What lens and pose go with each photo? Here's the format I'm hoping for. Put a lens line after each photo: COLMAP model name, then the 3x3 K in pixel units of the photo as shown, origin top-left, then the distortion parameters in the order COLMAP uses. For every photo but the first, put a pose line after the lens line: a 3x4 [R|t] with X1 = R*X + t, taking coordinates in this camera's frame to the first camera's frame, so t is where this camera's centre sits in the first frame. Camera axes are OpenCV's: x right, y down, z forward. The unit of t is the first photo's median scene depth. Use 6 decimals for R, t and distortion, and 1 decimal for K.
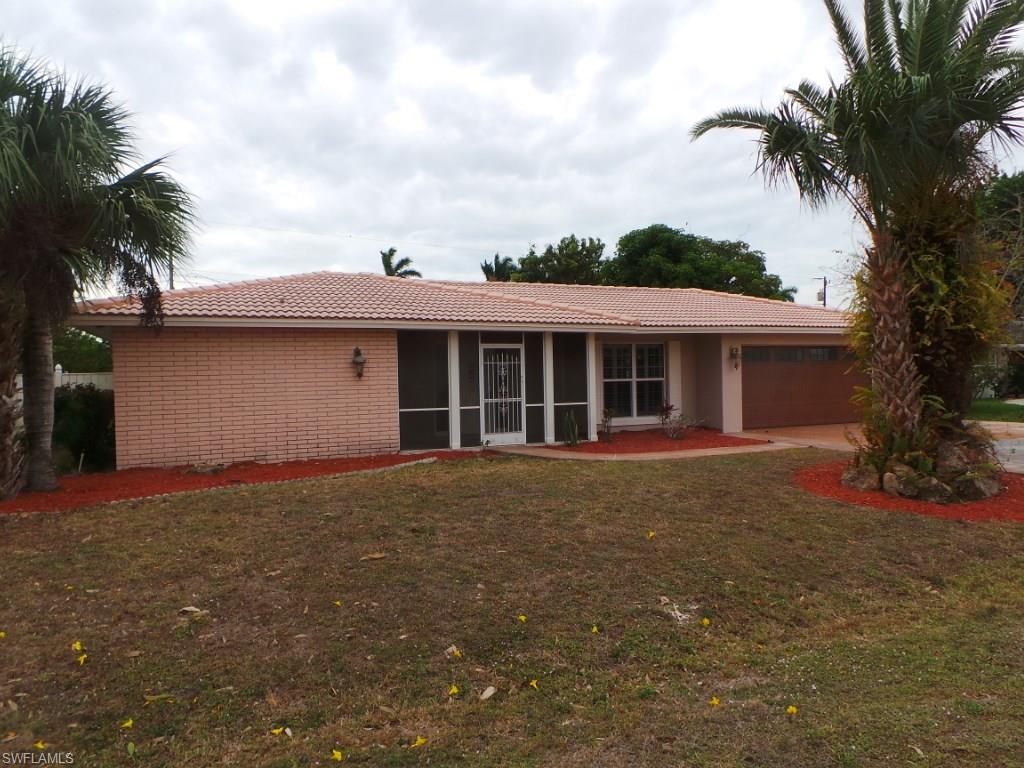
lens RADIAL K [[707.5, 0, 512.1], [0, 707.5, 384.5], [0, 0, 1]] dist [0.004354, 0.001222]
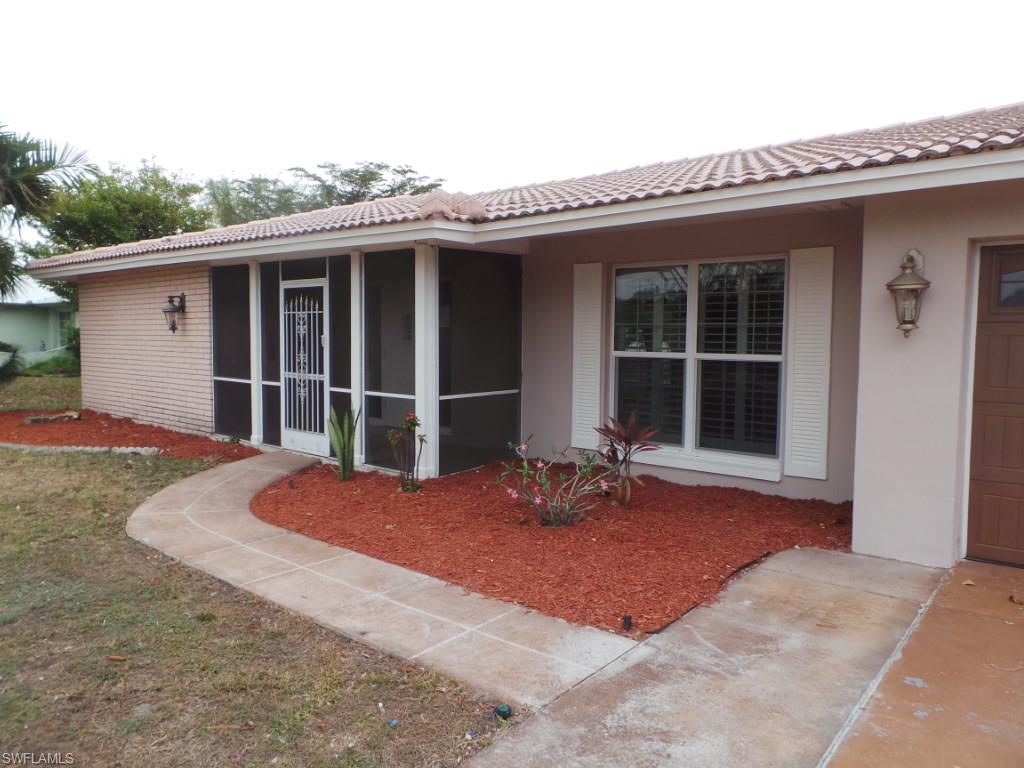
lens RADIAL K [[707.5, 0, 512.3], [0, 707.5, 382.2], [0, 0, 1]] dist [0.004354, 0.001222]
pose [[0.455127, 0.086752, -0.886191, 0.584539], [-0.028922, 0.996158, 0.082663, -0.026499], [0.889957, -0.011992, 0.455887, 0.881389]]
